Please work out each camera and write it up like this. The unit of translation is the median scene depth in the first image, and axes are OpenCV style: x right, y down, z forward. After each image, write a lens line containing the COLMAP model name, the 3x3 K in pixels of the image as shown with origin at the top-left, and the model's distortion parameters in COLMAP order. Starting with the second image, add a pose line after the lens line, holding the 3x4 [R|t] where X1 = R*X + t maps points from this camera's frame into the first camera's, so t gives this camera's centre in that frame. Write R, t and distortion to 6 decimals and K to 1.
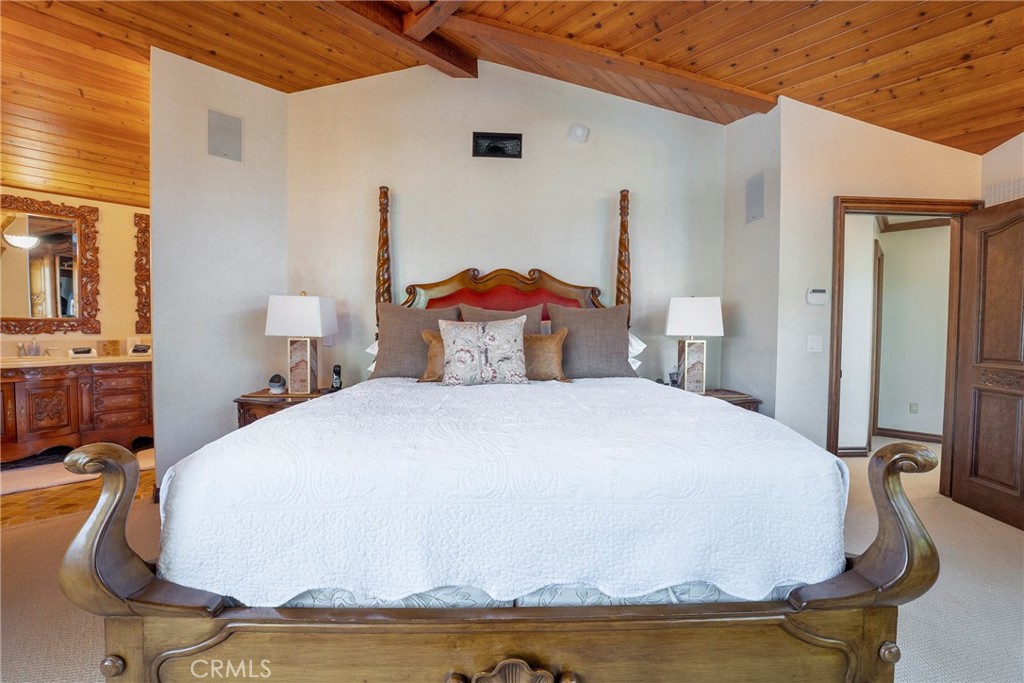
lens RADIAL K [[422.0, 0, 510.7], [0, 422.0, 339.1], [0, 0, 1]] dist [-0.022857, 0.003223]
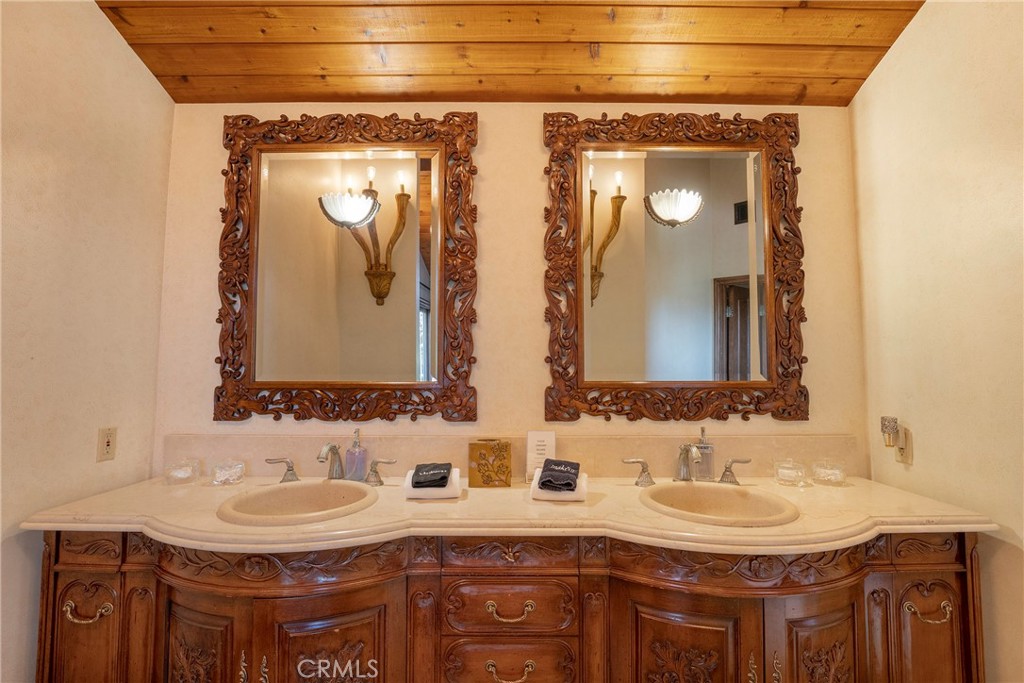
lens RADIAL K [[443.9, 0, 509.0], [0, 443.9, 345.5], [0, 0, 1]] dist [-0.000277, -0.000003]
pose [[0.705361, -0.041774, -0.707617, -0.671105], [-0.014899, 0.997168, -0.073719, -0.054227], [0.708692, 0.062541, 0.702741, 0.724544]]
